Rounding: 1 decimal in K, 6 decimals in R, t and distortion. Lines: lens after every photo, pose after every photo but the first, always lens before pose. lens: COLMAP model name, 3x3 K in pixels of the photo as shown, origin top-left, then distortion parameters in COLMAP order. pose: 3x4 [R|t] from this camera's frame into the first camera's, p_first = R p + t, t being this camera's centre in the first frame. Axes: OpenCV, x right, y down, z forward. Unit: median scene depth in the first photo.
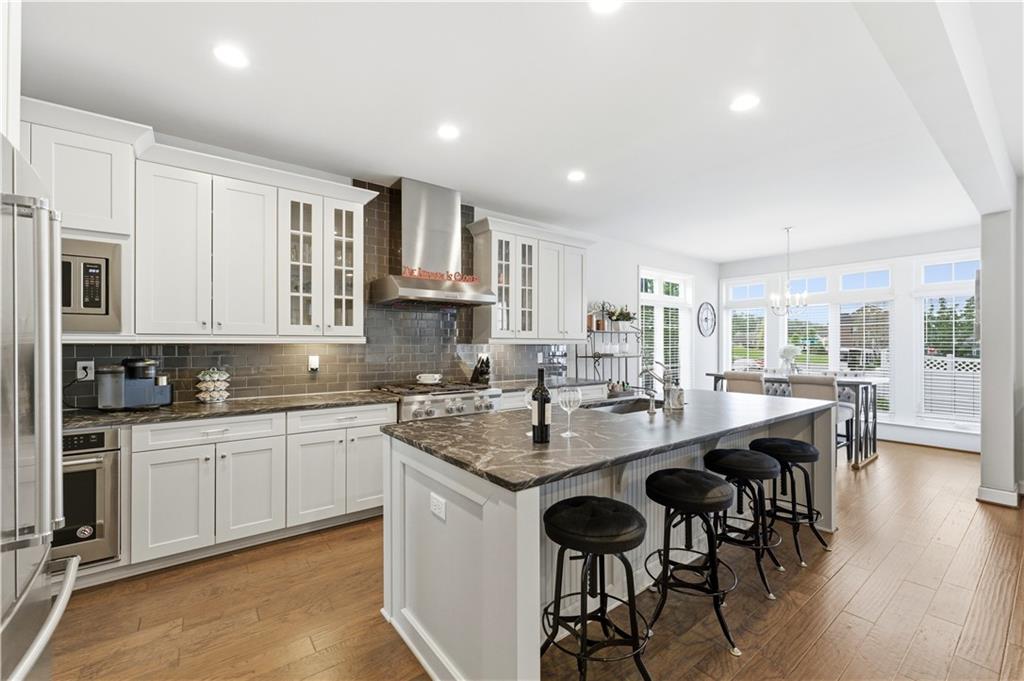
lens RADIAL K [[416.4, 0, 506.0], [0, 416.4, 344.3], [0, 0, 1]] dist [-0.002833, 0.001523]
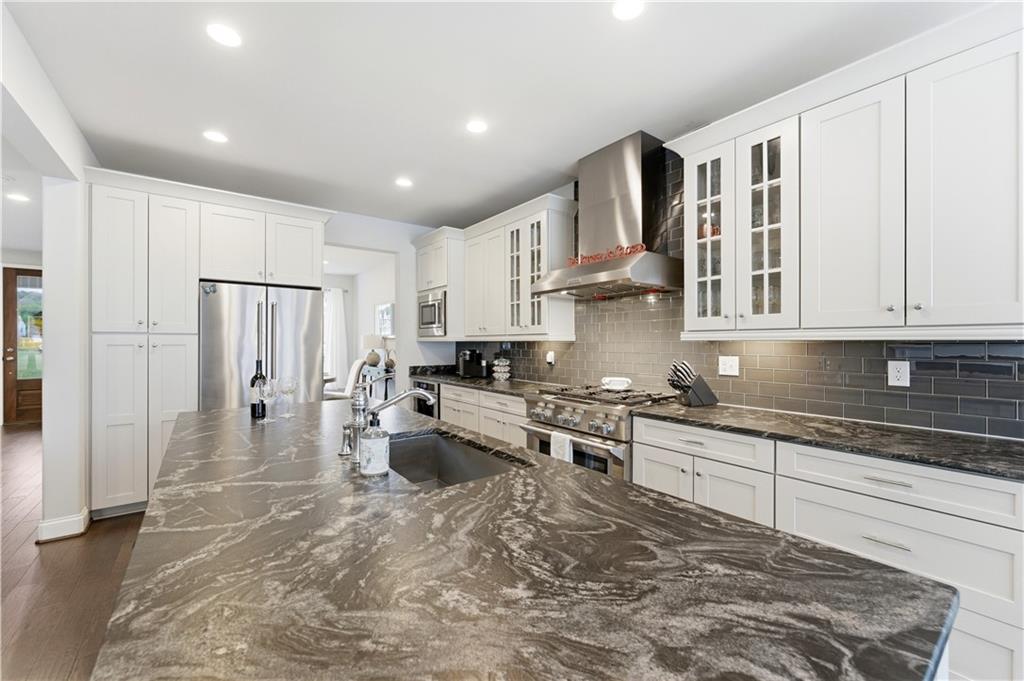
lens RADIAL K [[416.4, 0, 510.7], [0, 416.4, 338.5], [0, 0, 1]] dist [-0.002833, 0.001523]
pose [[0.030945, 0.000513, -0.999521, 0.628145], [0.017754, 0.999842, 0.001063, -0.009542], [0.999363, -0.017778, 0.030931, 0.775977]]
